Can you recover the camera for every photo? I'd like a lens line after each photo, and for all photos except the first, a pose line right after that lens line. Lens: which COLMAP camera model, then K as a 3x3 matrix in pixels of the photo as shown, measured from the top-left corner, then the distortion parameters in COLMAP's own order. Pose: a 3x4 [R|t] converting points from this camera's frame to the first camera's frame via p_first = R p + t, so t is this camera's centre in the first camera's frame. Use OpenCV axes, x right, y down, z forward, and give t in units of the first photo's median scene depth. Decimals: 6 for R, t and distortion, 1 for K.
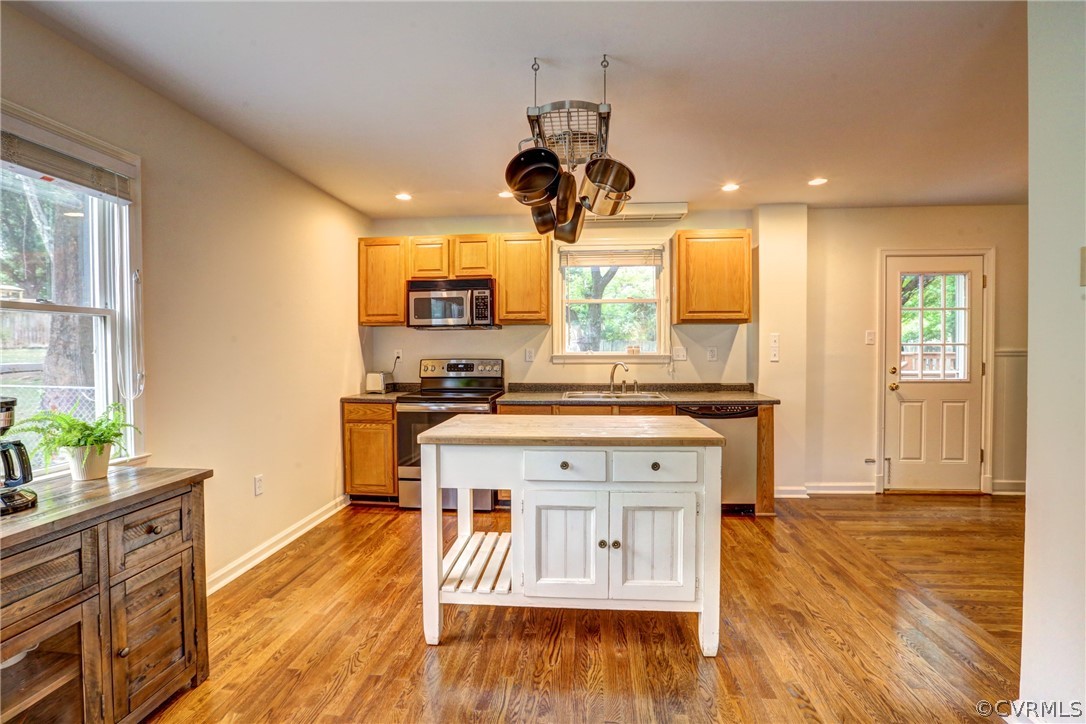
lens RADIAL K [[496.7, 0, 543.8], [0, 496.7, 357.9], [0, 0, 1]] dist [-0.058218, 0.024909]
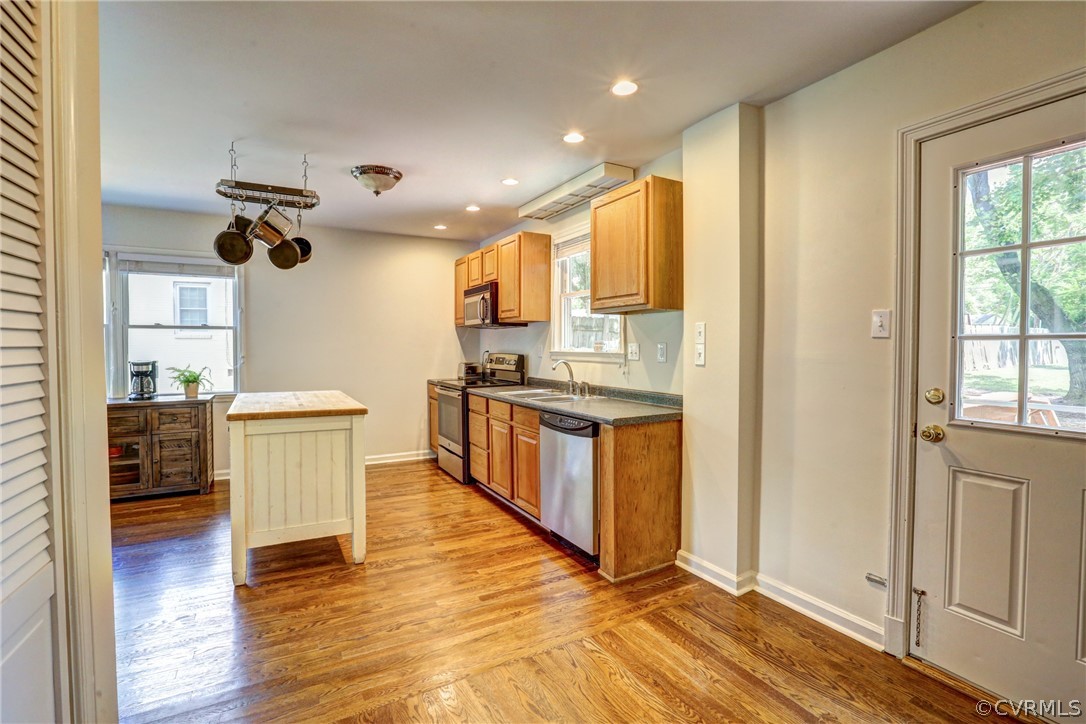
lens RADIAL K [[496.7, 0, 543.8], [0, 496.7, 357.9], [0, 0, 1]] dist [-0.058218, 0.024909]
pose [[0.561641, 0.025152, -0.826999, 0.907749], [-0.018965, 0.999667, 0.017524, -0.010626], [0.827164, 0.005841, 0.561931, 0.471550]]
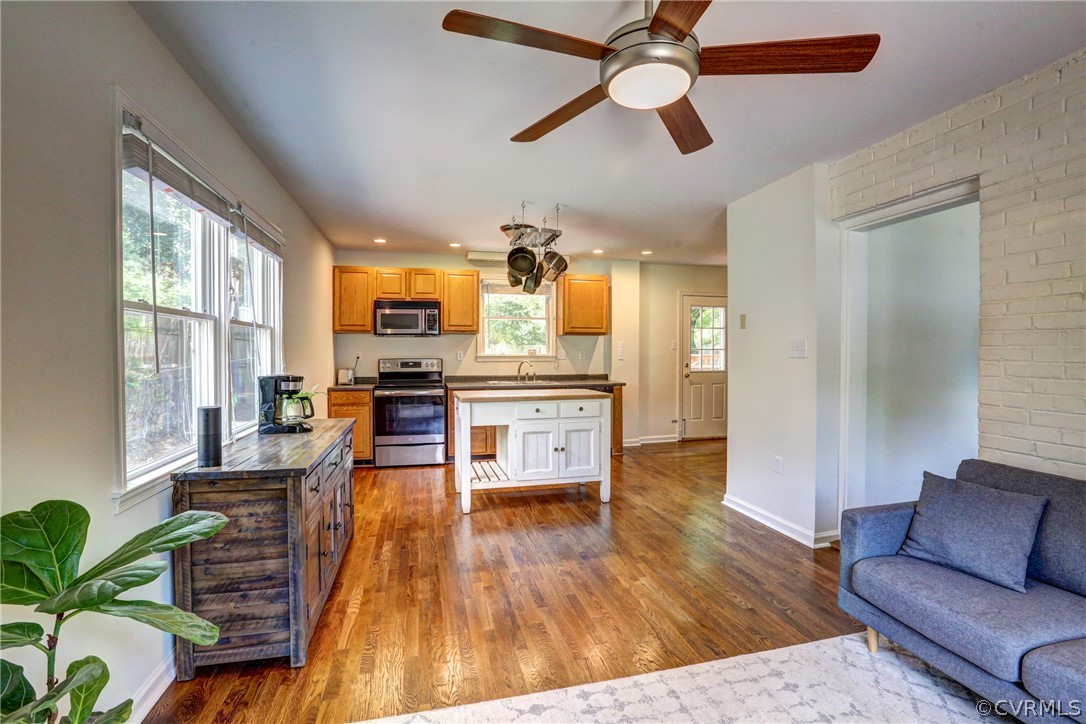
lens RADIAL K [[496.7, 0, 543.8], [0, 496.7, 357.9], [0, 0, 1]] dist [-0.058218, 0.024909]
pose [[0.945775, -0.000455, 0.324822, -0.284470], [0.002384, 0.999982, -0.005539, 0.009382], [-0.324814, 0.006013, 0.945759, -0.432547]]
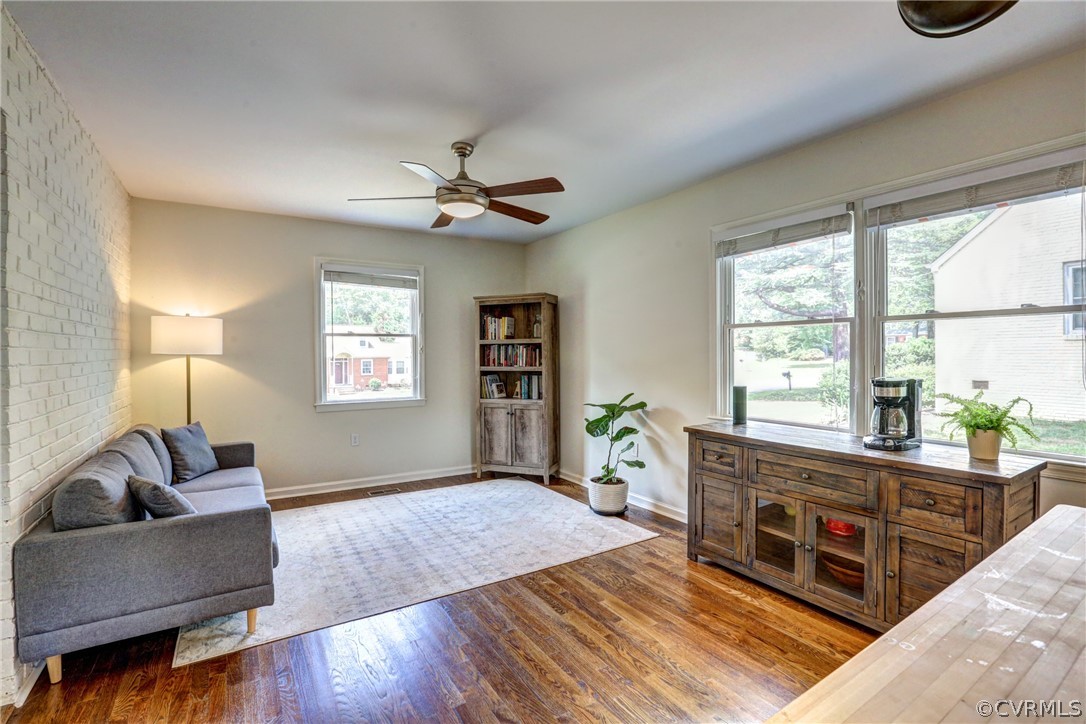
lens RADIAL K [[496.7, 0, 543.8], [0, 496.7, 357.9], [0, 0, 1]] dist [-0.058218, 0.024909]
pose [[-0.792756, 0.014904, -0.609356, 0.263907], [-0.002519, 0.999612, 0.027726, -0.009426], [0.609533, 0.023515, -0.792412, 0.545439]]
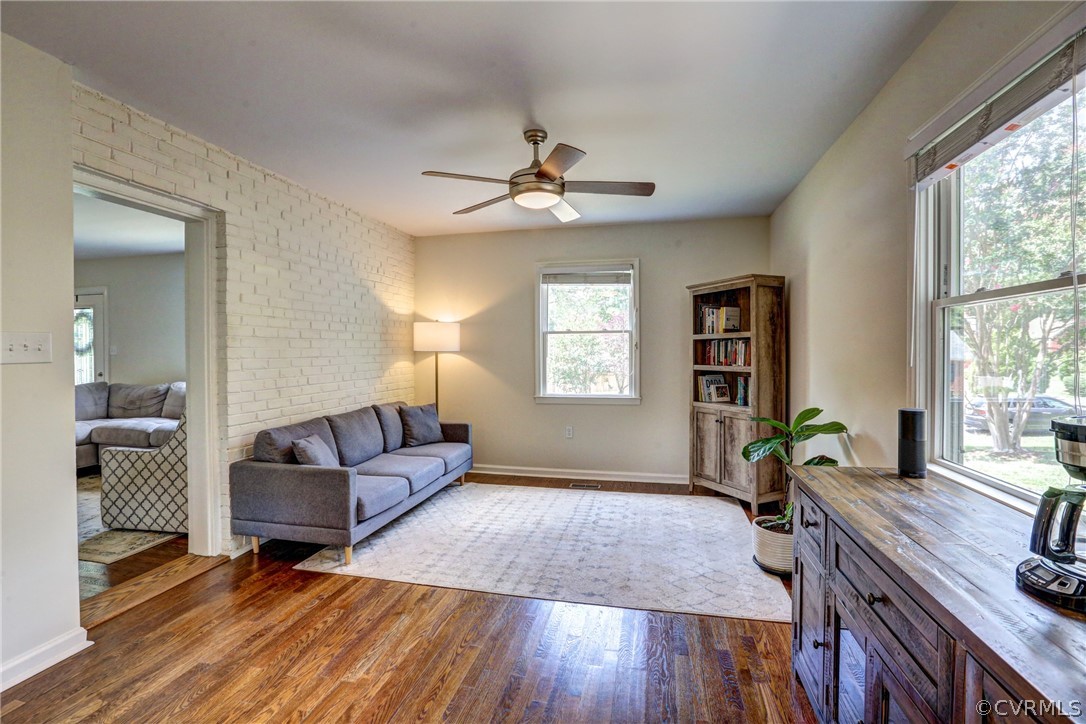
lens RADIAL K [[496.7, 0, 543.8], [0, 496.7, 357.9], [0, 0, 1]] dist [-0.058218, 0.024909]
pose [[-0.991032, 0.009298, 0.133304, -0.180615], [0.013557, 0.999425, 0.031074, -0.006886], [-0.132938, 0.032603, -0.990588, 0.584170]]
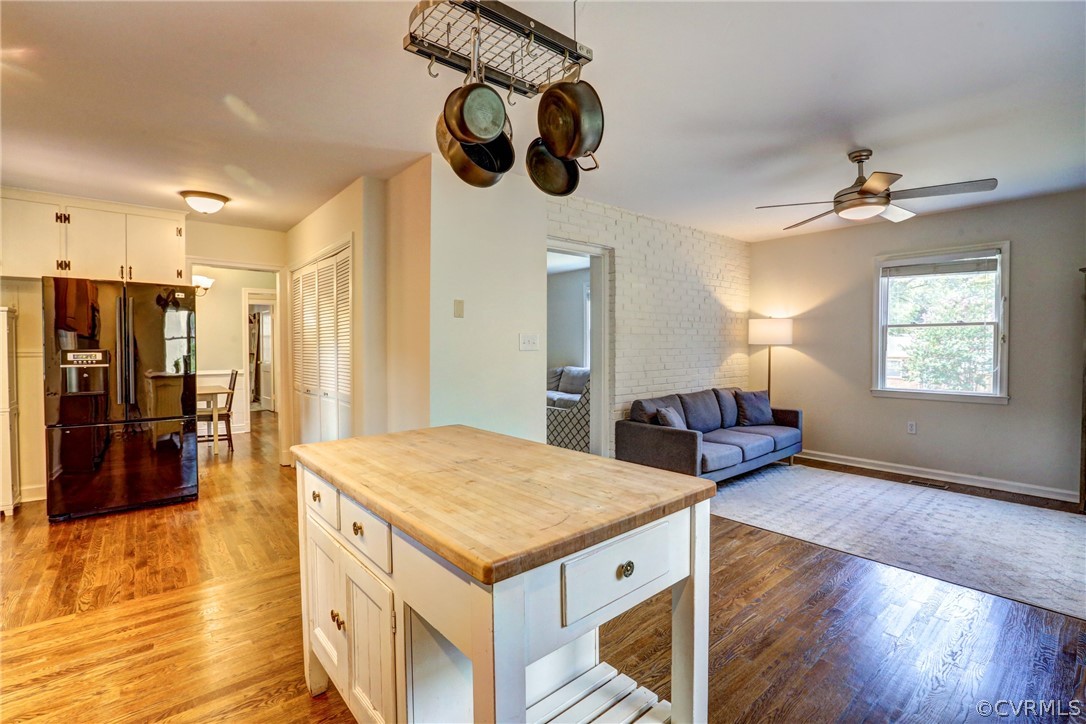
lens RADIAL K [[496.7, 0, 543.8], [0, 496.7, 357.9], [0, 0, 1]] dist [-0.058218, 0.024909]
pose [[-0.708487, -0.009629, 0.705658, -0.268925], [0.020304, 0.999215, 0.034020, -0.010634], [-0.705432, 0.038430, -0.707735, 0.804050]]
